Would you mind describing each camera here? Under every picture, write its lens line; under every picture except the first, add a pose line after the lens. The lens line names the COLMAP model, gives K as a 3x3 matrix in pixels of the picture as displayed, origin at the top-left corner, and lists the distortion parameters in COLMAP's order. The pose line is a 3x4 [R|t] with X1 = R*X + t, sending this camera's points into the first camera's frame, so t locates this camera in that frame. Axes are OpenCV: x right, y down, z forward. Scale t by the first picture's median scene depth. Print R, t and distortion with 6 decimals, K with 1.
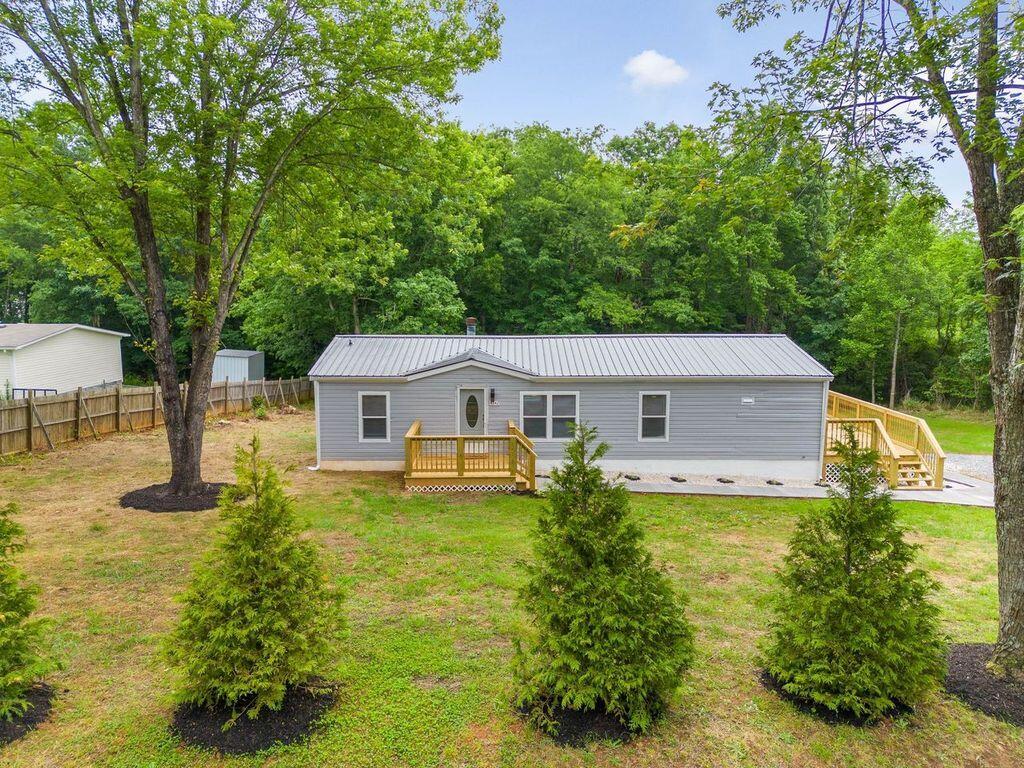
lens RADIAL K [[712.7, 0, 508.7], [0, 712.7, 384.0], [0, 0, 1]] dist [0.103612, -0.123363]
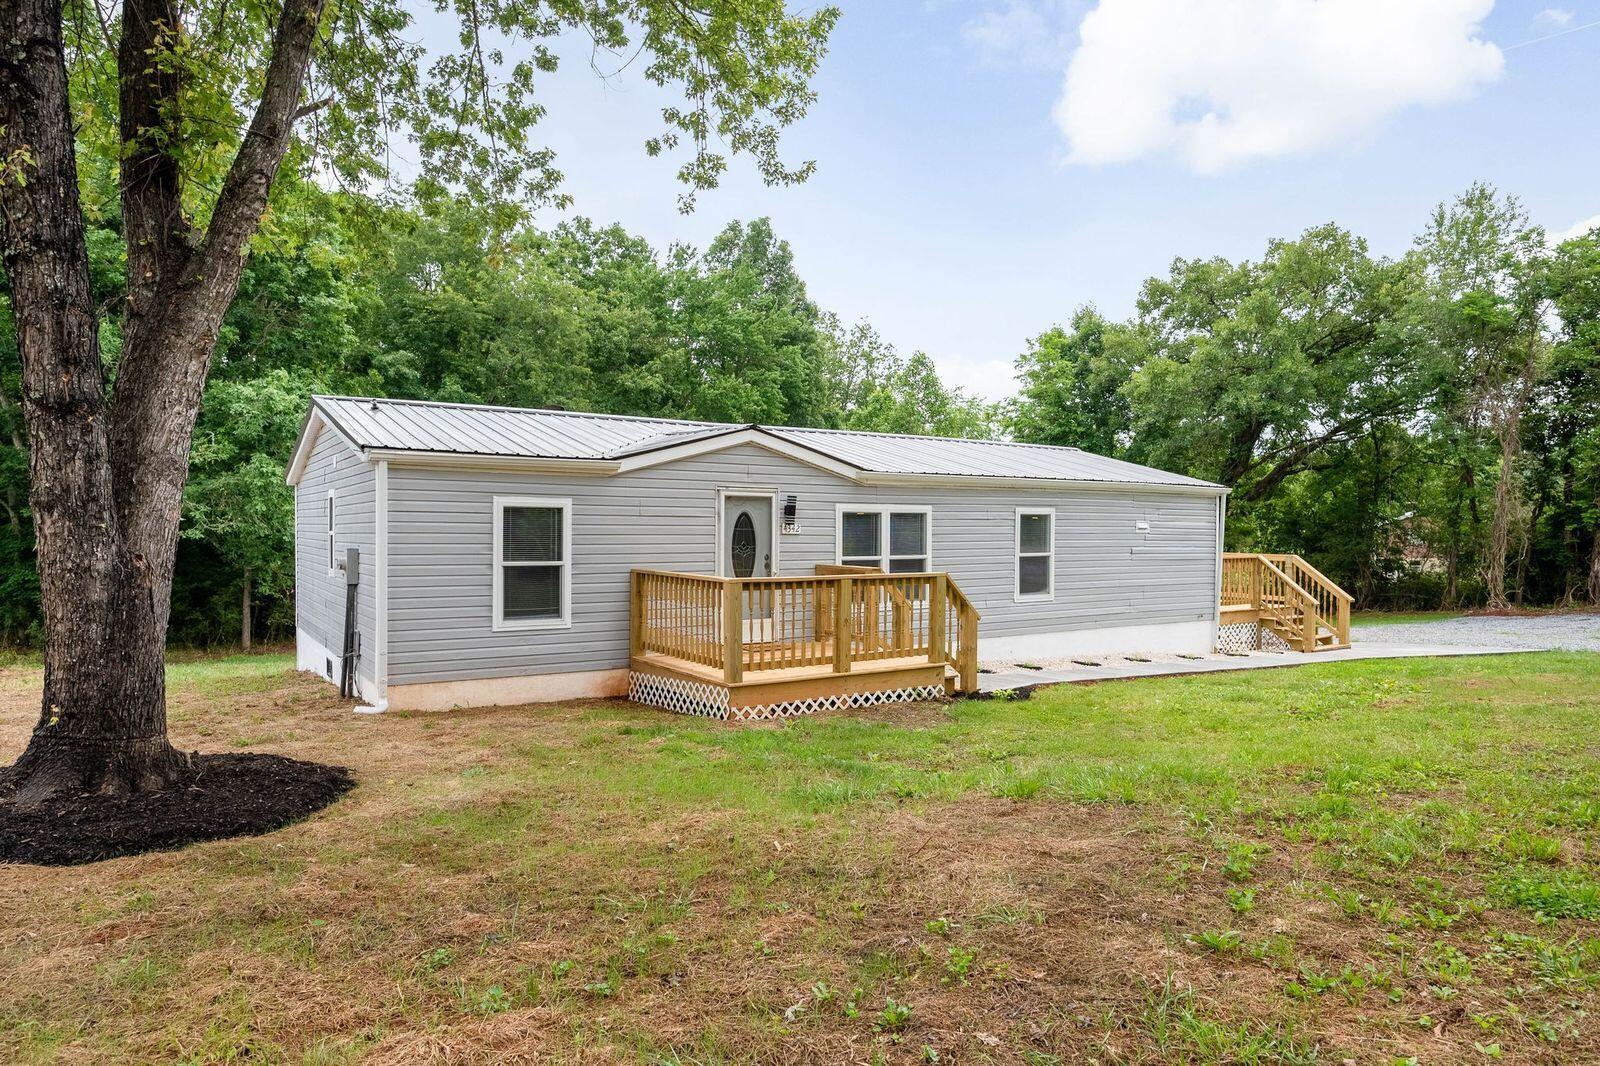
lens RADIAL K [[968.5, 0, 800.3], [0, 968.5, 547.5], [0, 0, 1]] dist [-0.002664, 0.001316]
pose [[0.842841, -0.008648, 0.538094, -0.345914], [0.063534, 0.994478, -0.083533, 0.090195], [-0.534400, 0.104593, 0.838735, 0.469796]]
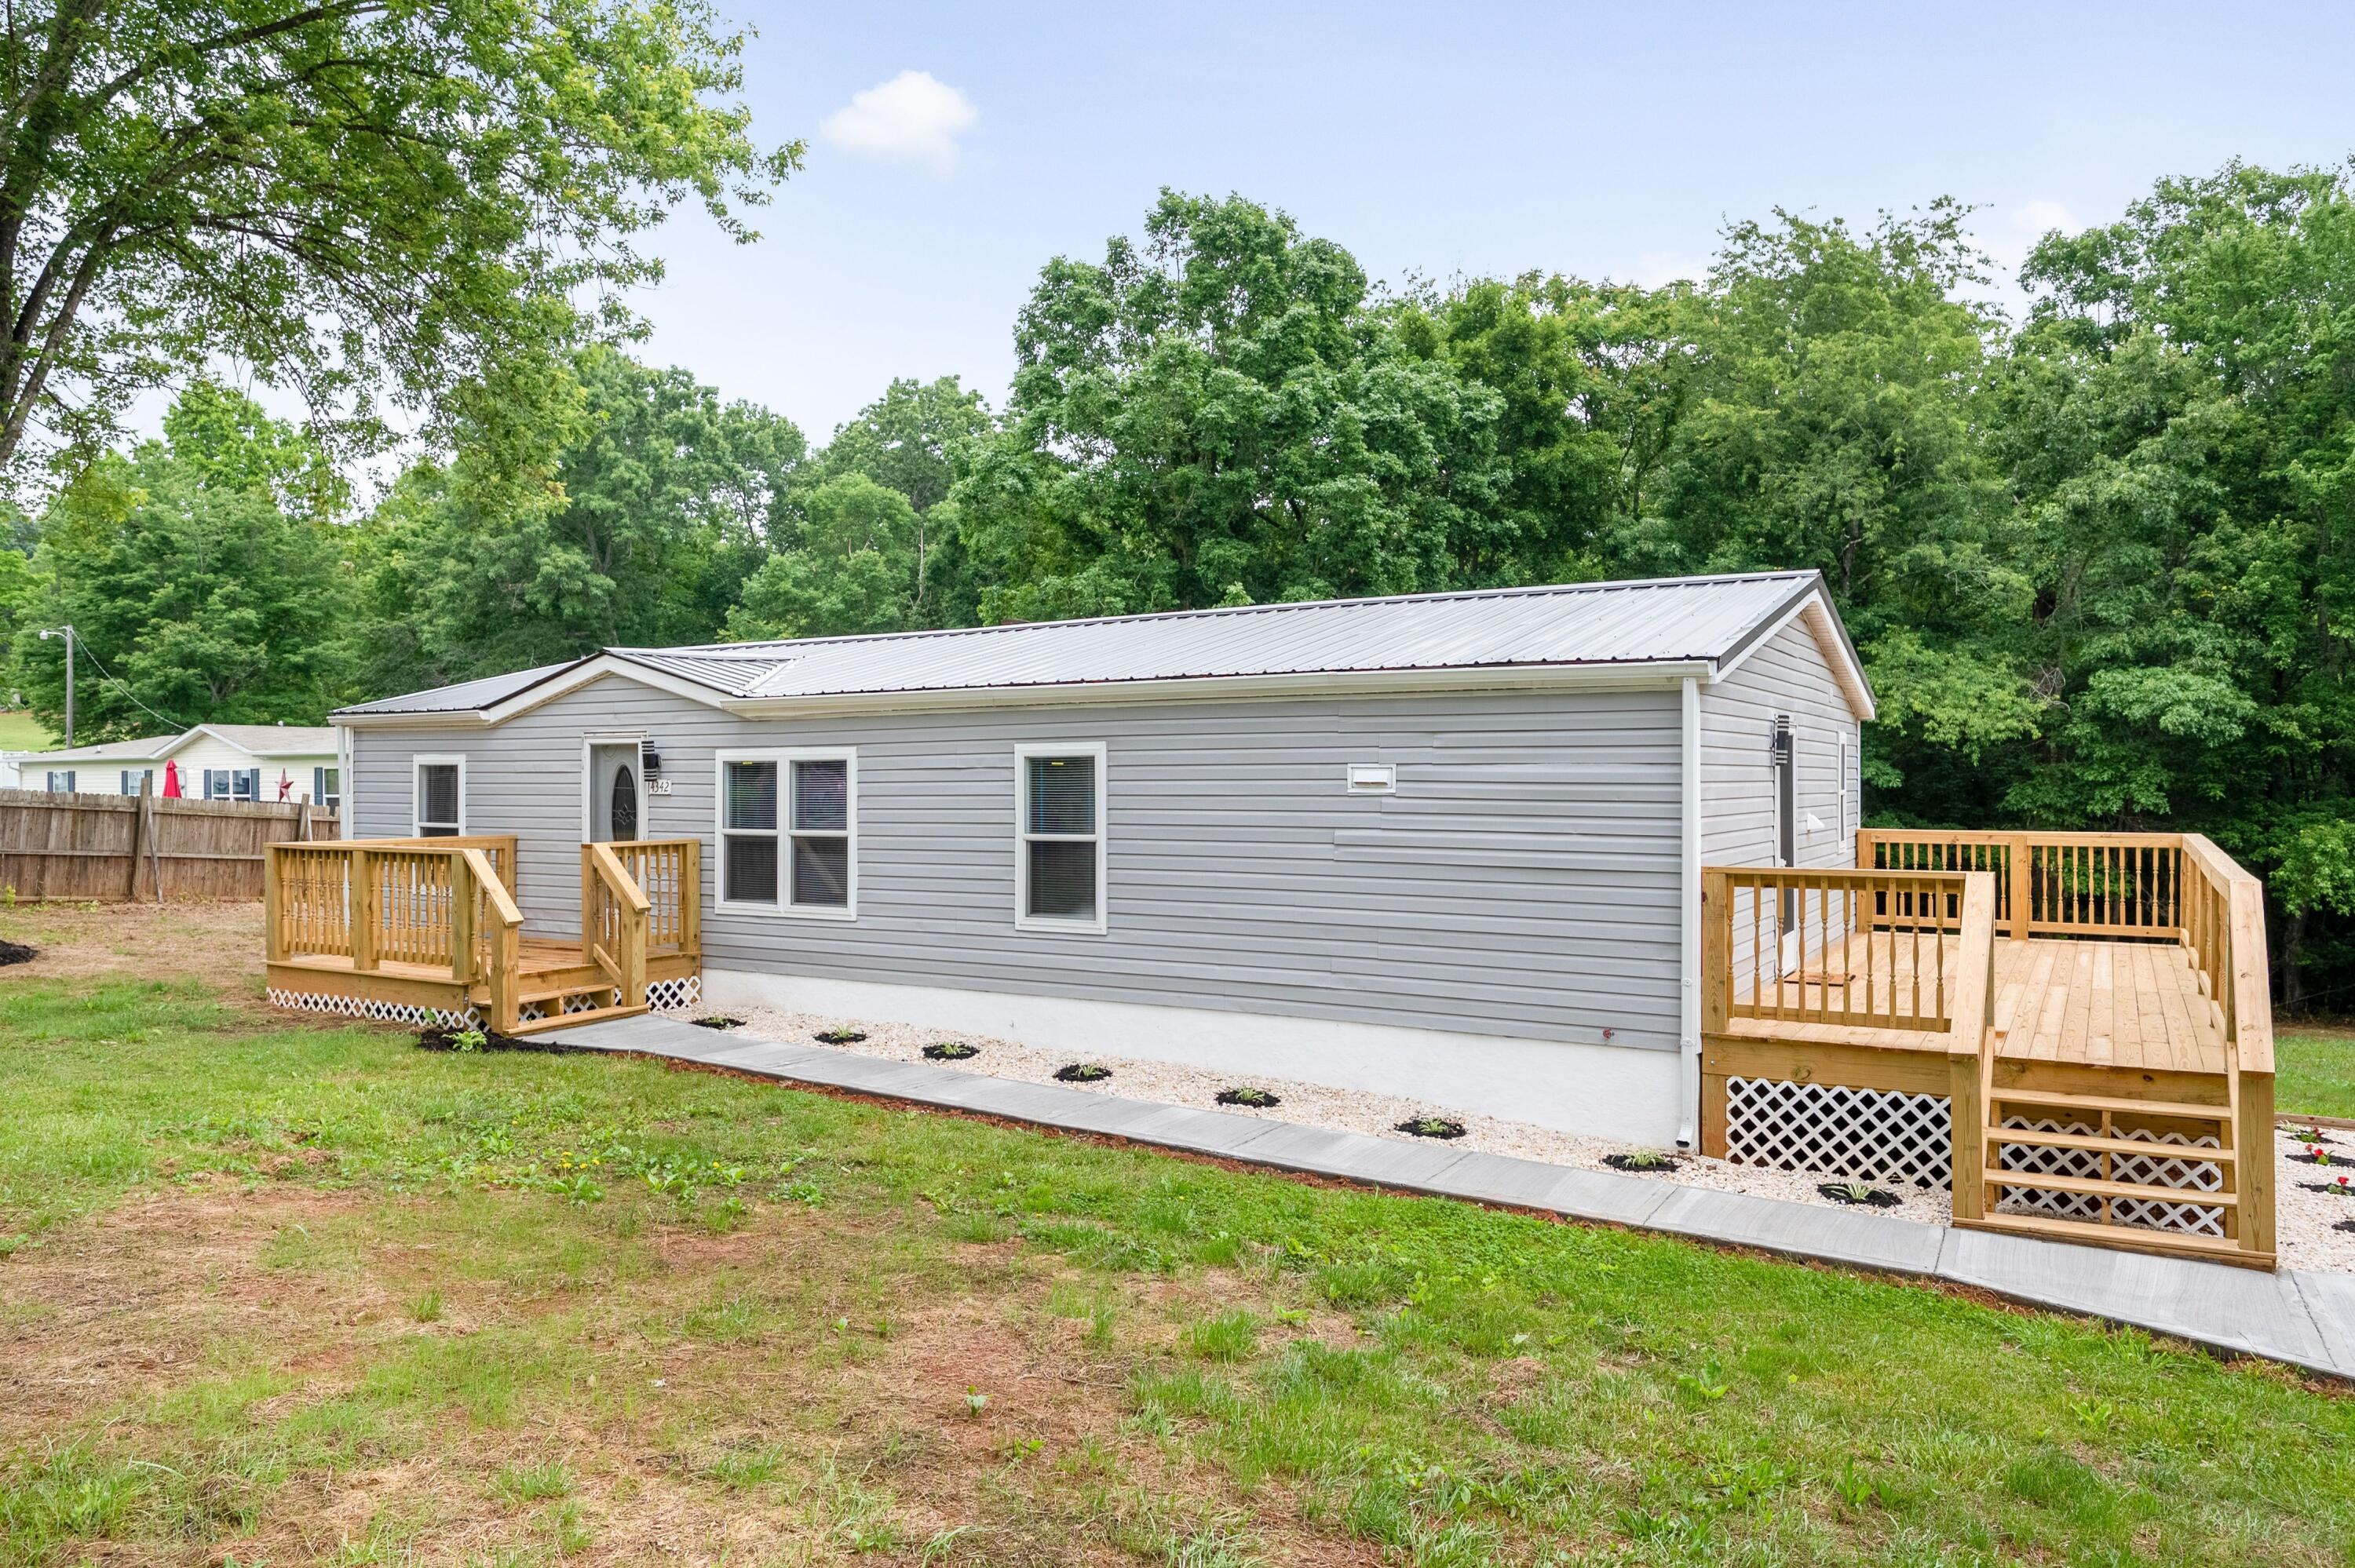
lens RADIAL K [[1547.4, 0, 1177.5], [0, 1547.4, 784.0], [0, 0, 1]] dist [0.001802, -0.000759]
pose [[0.848638, -0.001862, -0.528971, 0.548656], [-0.064578, 0.992149, -0.107096, 0.085048], [0.525018, 0.125046, 0.841855, 0.521153]]
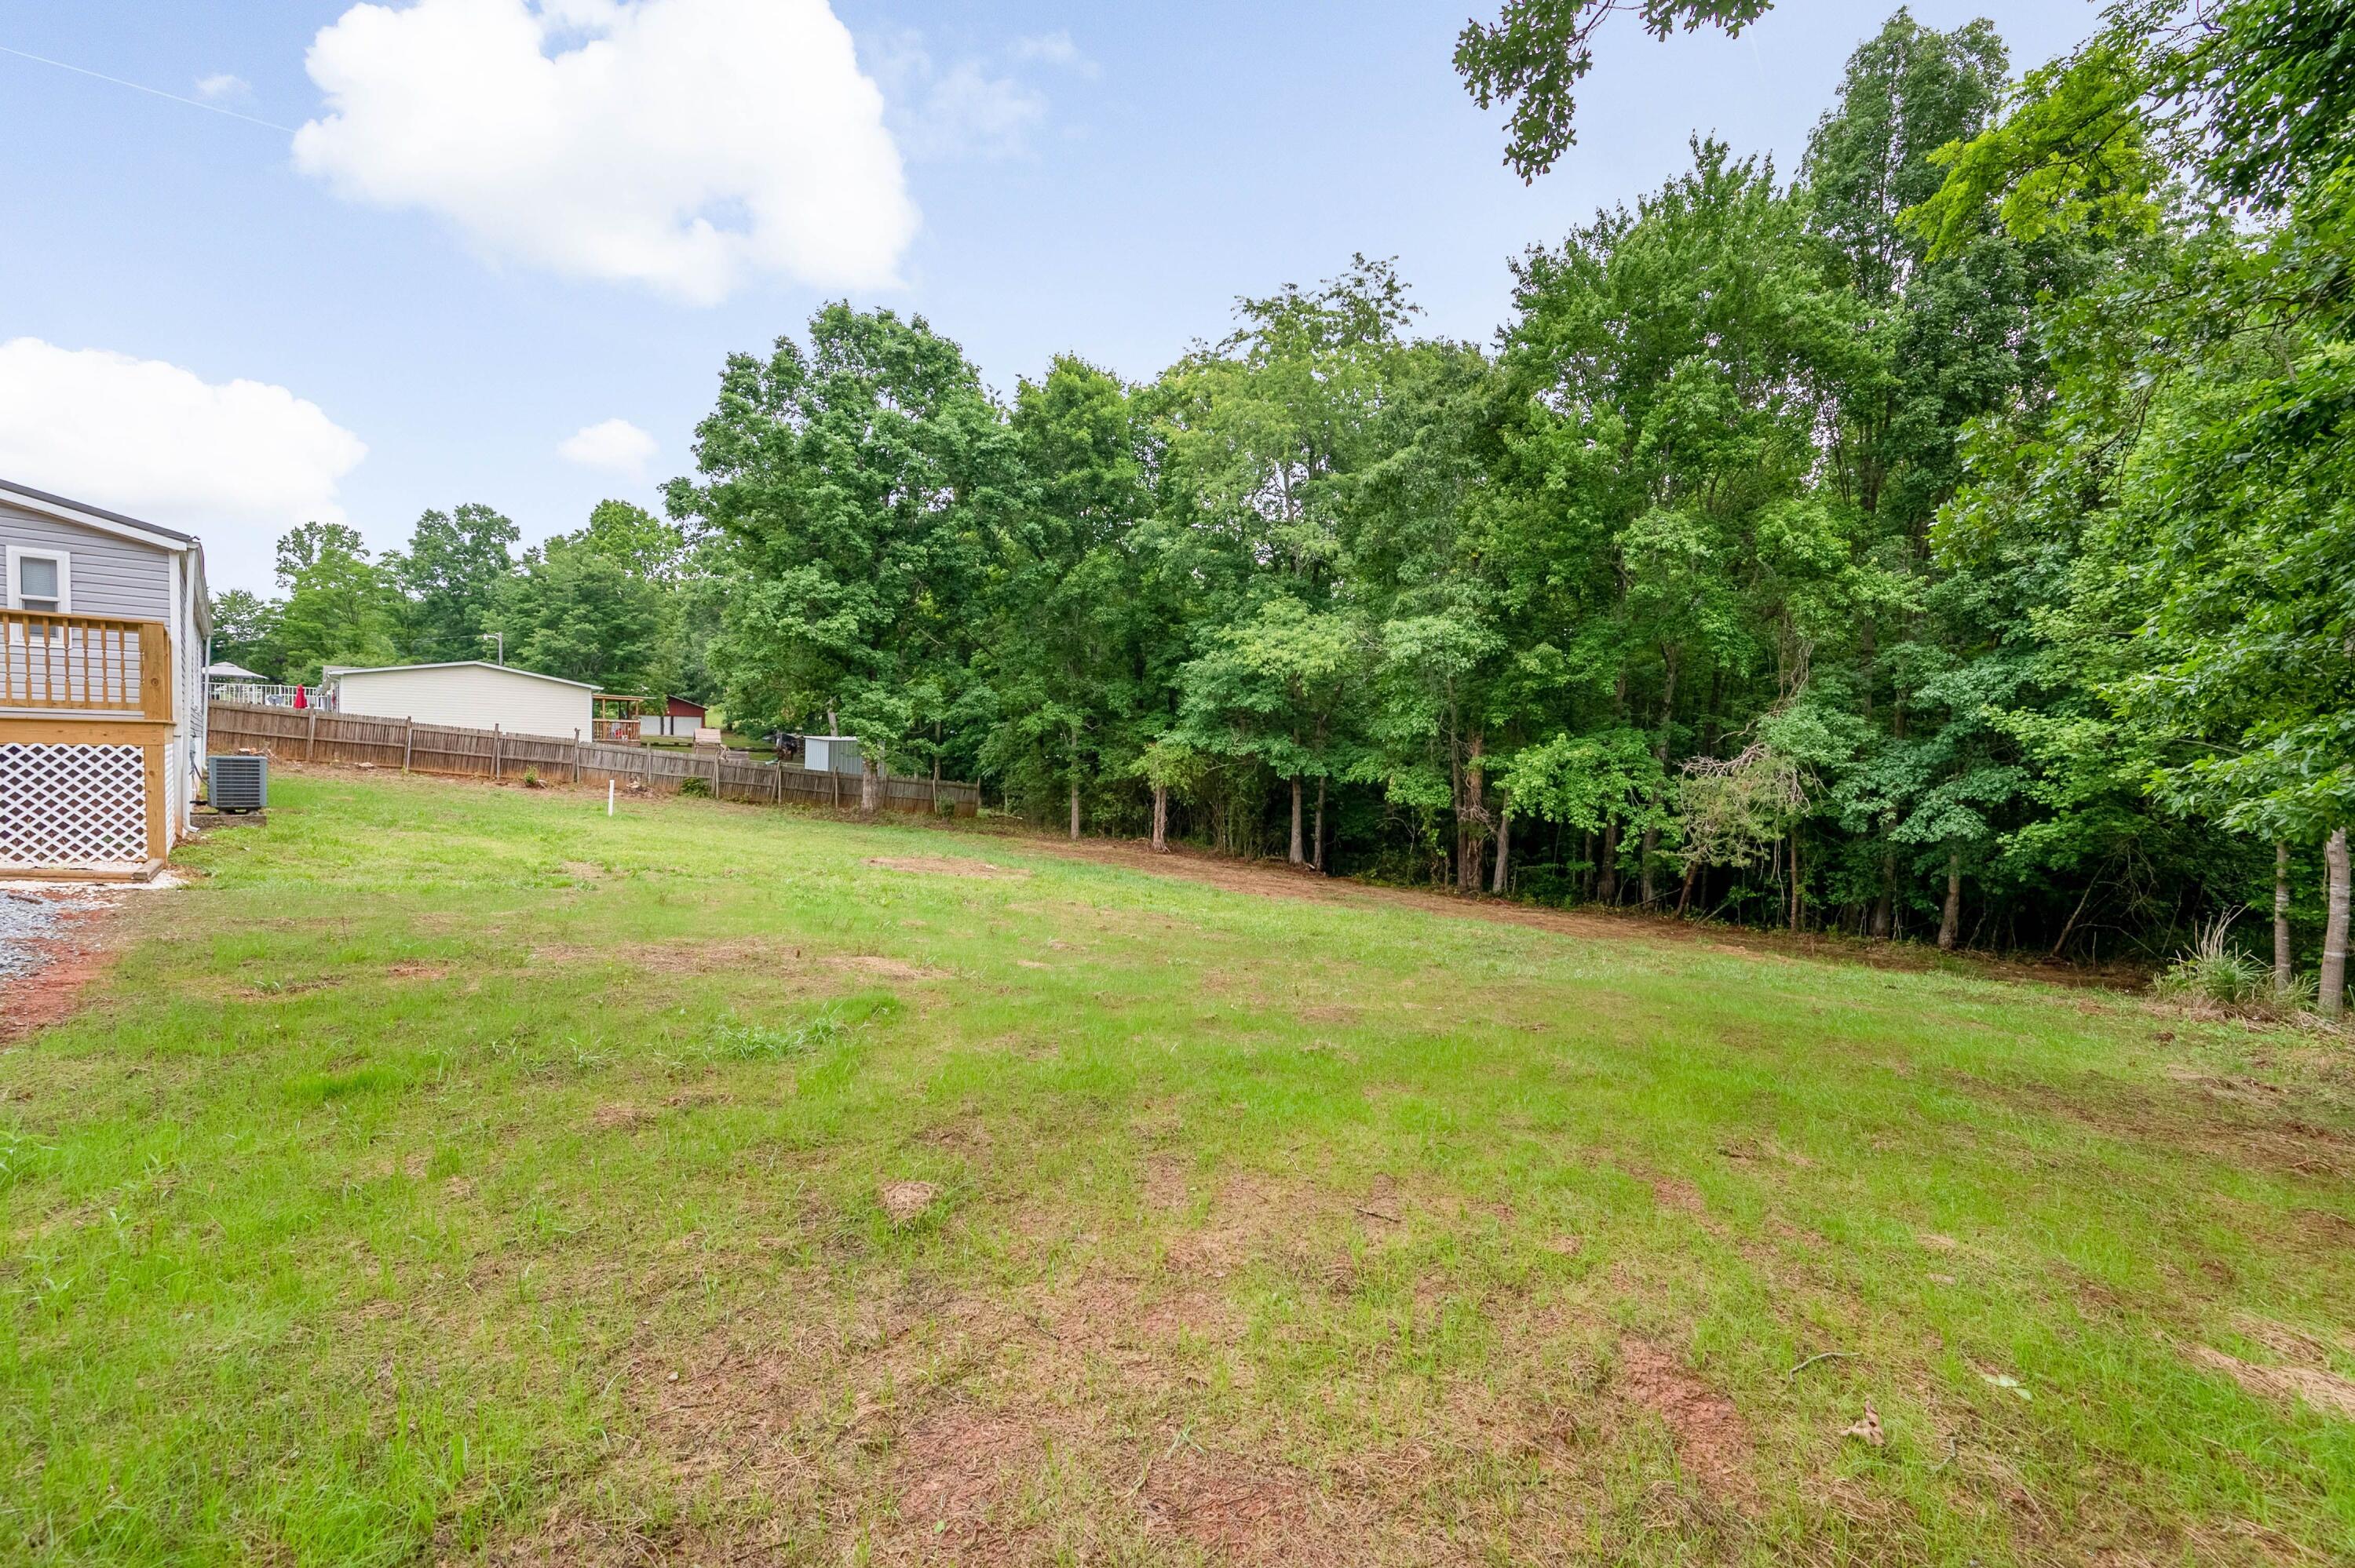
lens RADIAL K [[968.7, 0, 1177.3], [0, 968.7, 766.0], [0, 0, 1]] dist [0.001519, 0.000191]
pose [[0.696783, 0.022512, -0.716929, 1.270556], [-0.116663, 0.989755, -0.082305, 0.056087], [0.707731, 0.140988, 0.692271, 1.376635]]
